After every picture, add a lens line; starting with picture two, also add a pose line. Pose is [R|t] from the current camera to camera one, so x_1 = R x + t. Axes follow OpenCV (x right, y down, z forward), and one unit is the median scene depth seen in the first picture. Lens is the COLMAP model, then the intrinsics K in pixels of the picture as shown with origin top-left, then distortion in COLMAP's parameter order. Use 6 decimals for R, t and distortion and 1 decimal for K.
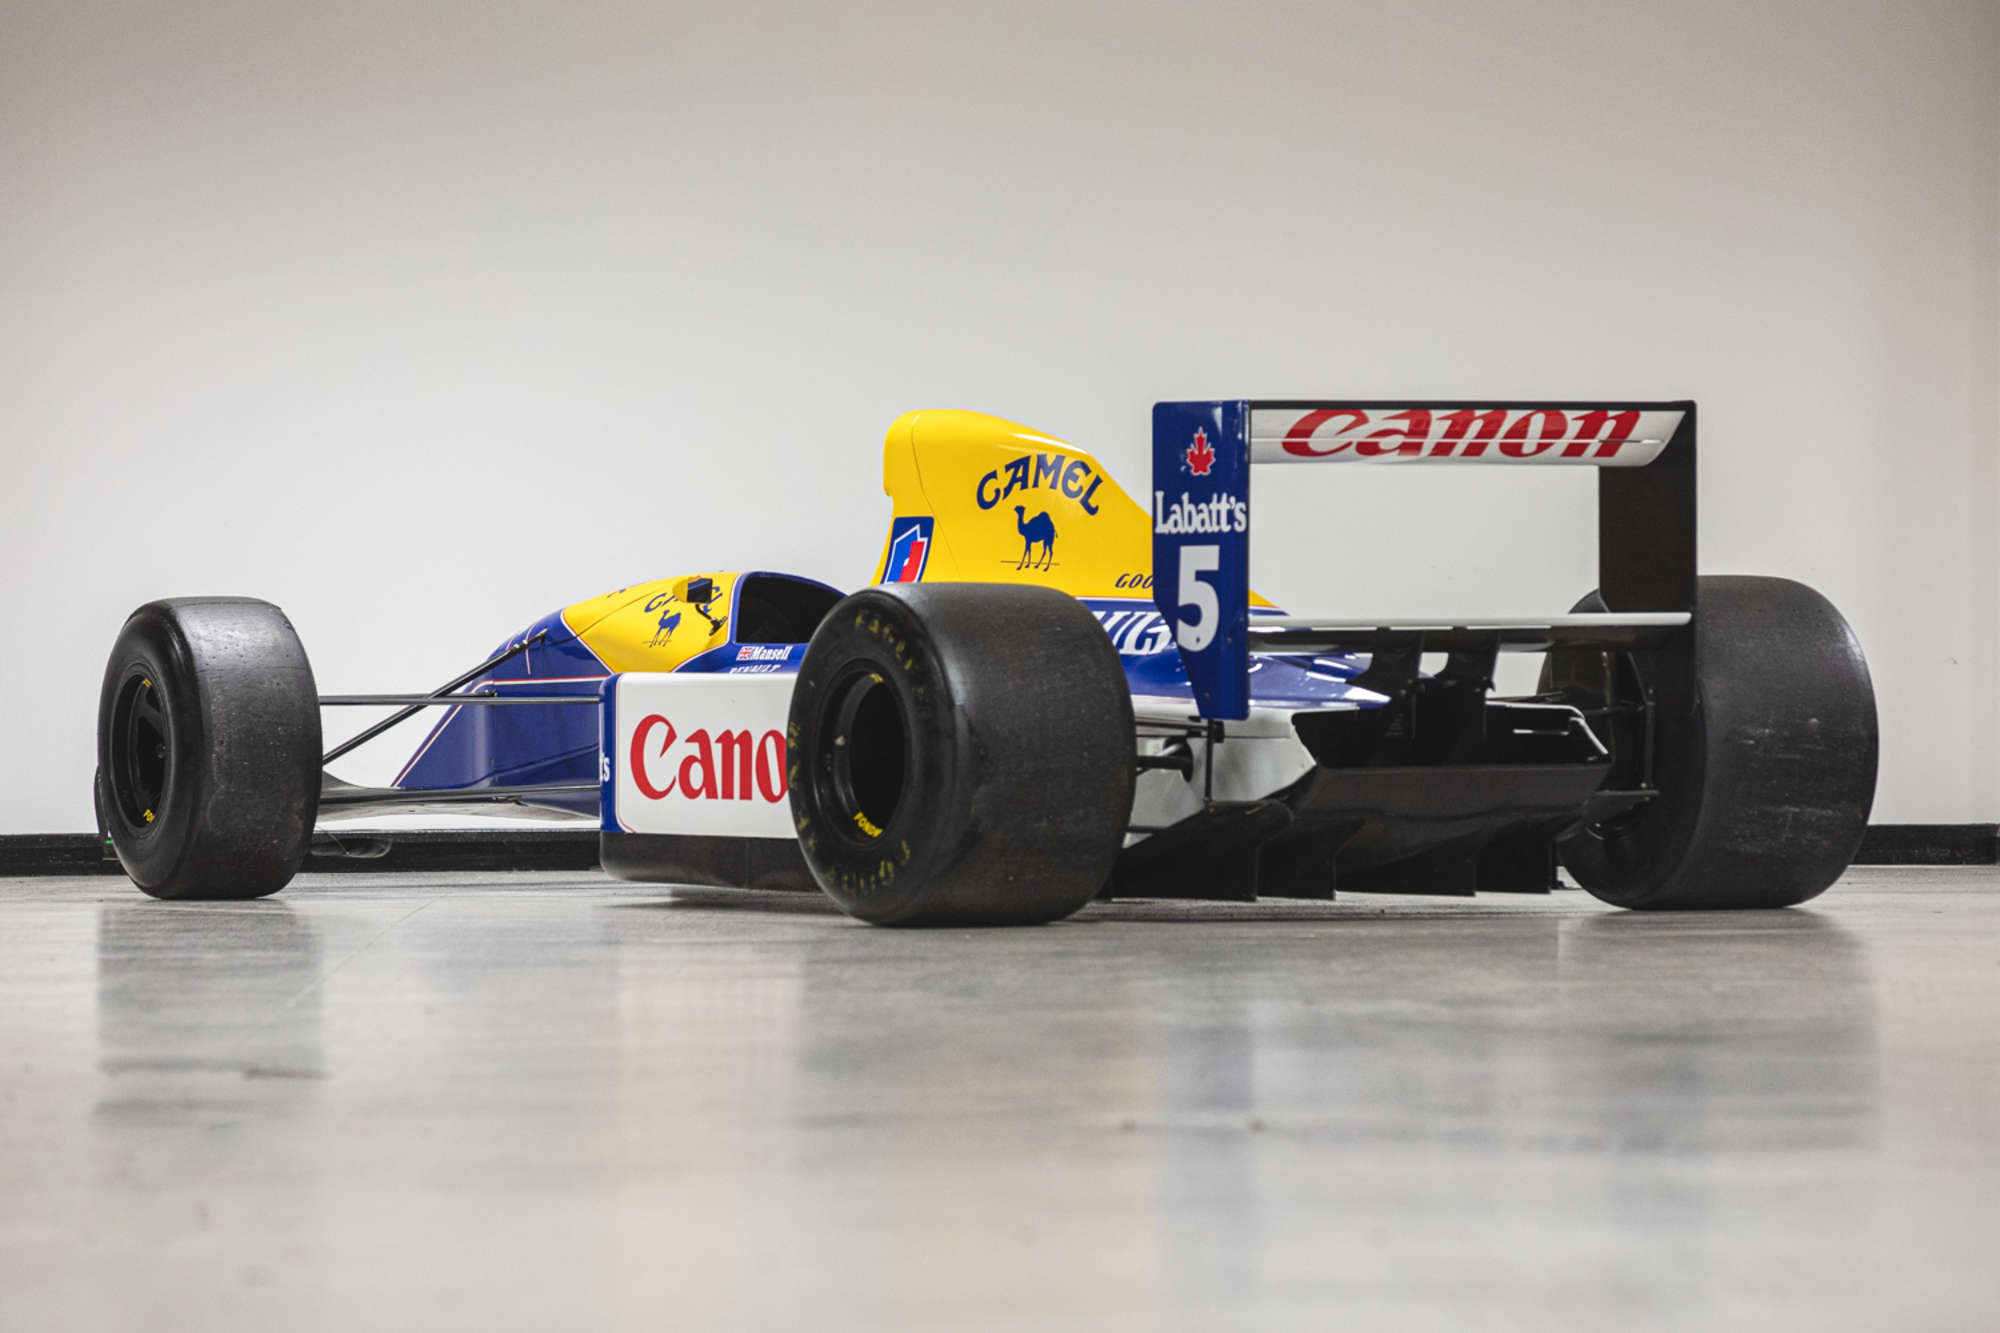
lens RADIAL K [[11210.8, 0, 1000.0], [0, 11210.8, 666.5], [0, 0, 1]] dist [1.562713, -5.462653]
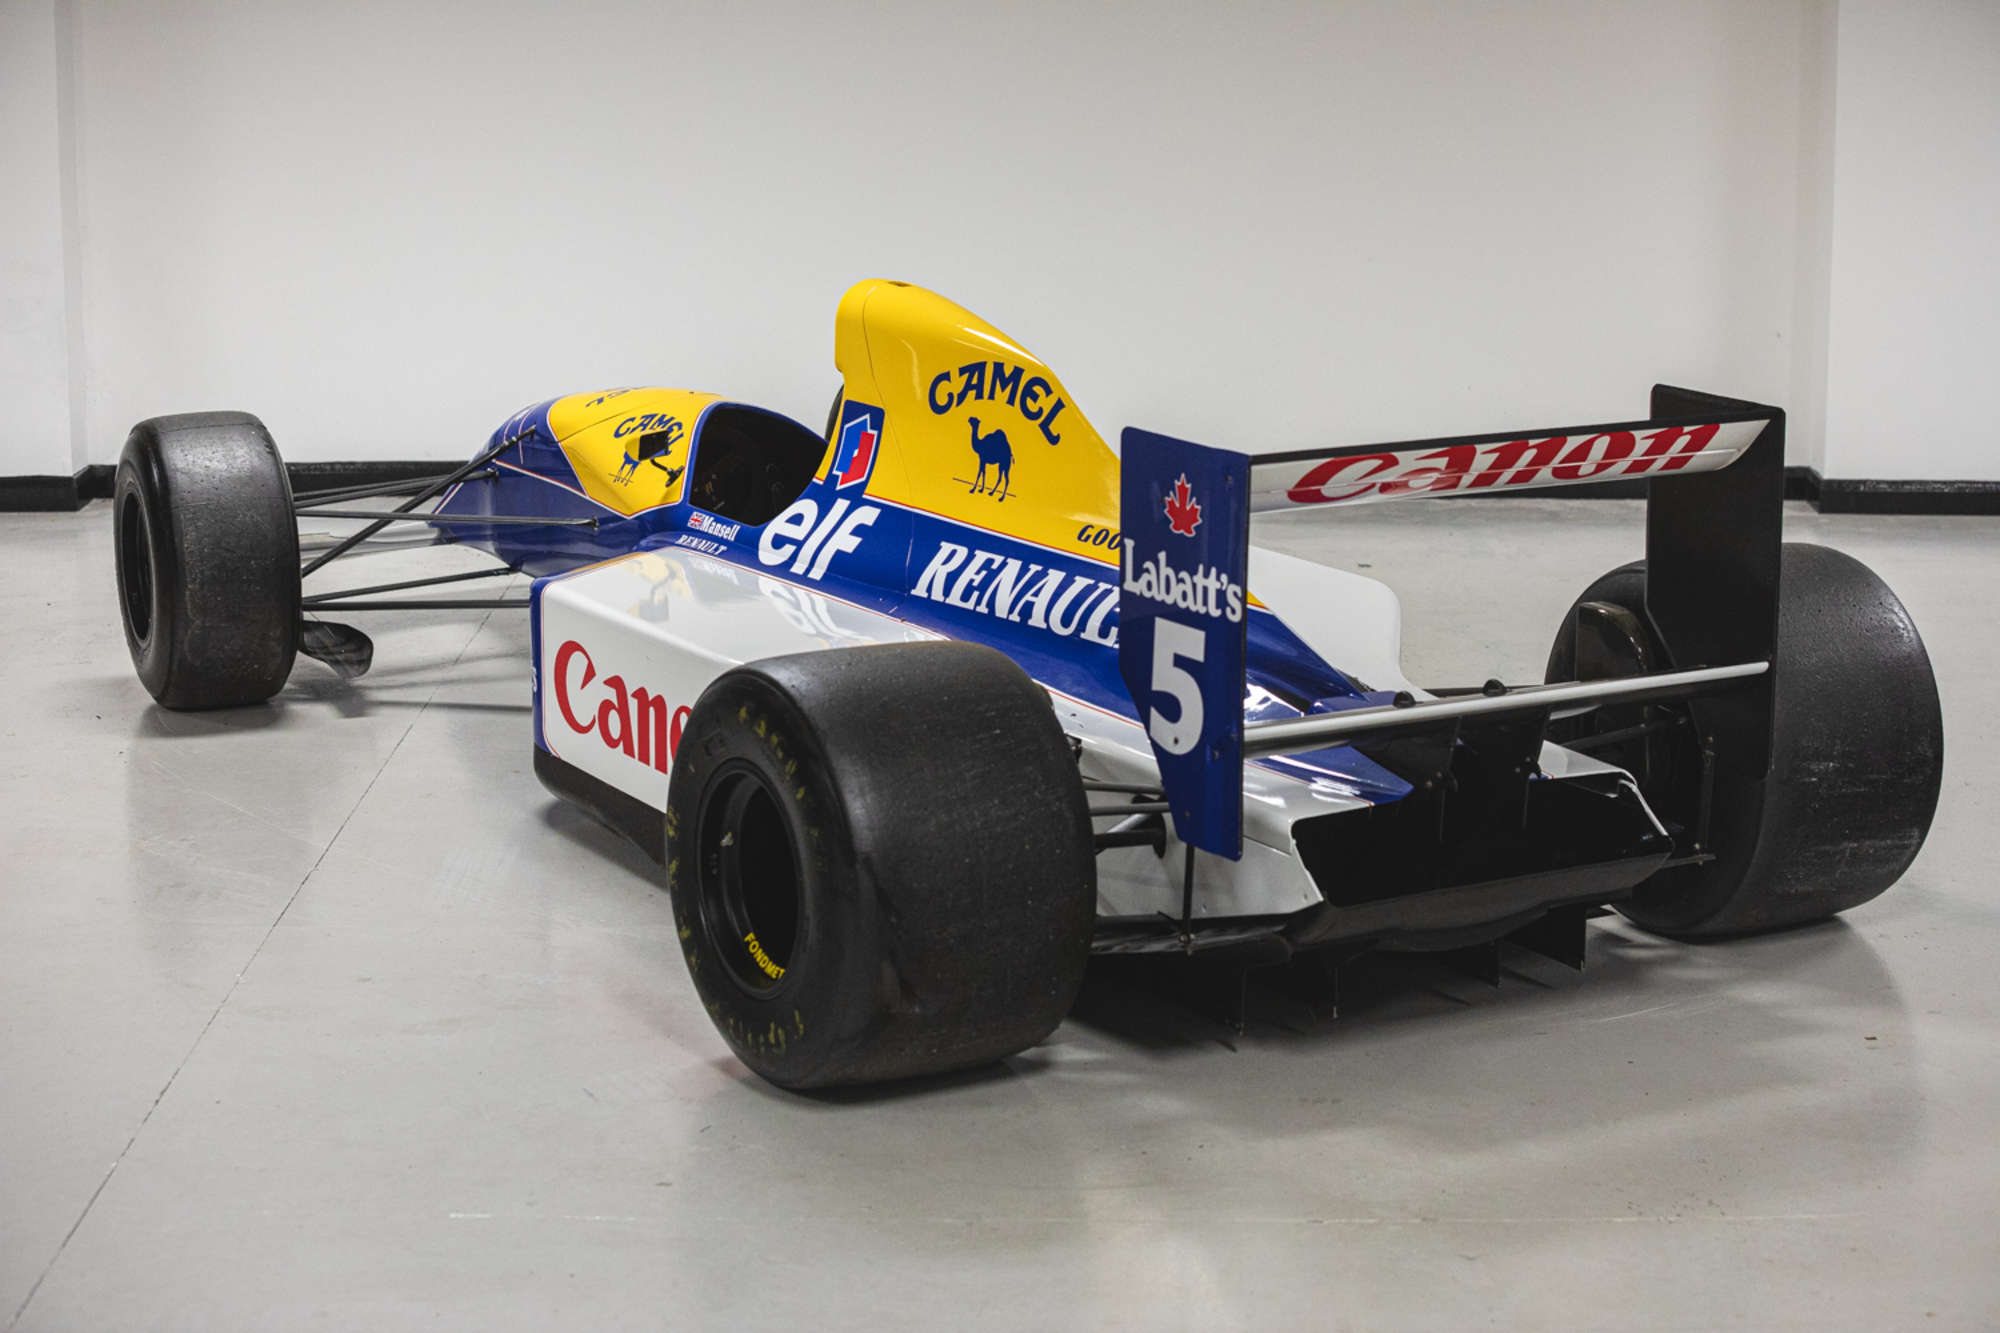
lens RADIAL K [[4060.0, 0, 1000.0], [0, 4060.0, 666.5], [0, 0, 1]] dist [-0.307211, 0.022003]
pose [[0.999846, 0.008280, -0.015453, 0.009552], [-0.005085, 0.980517, 0.196366, -0.062016], [0.016778, -0.196257, 0.980409, 0.712780]]
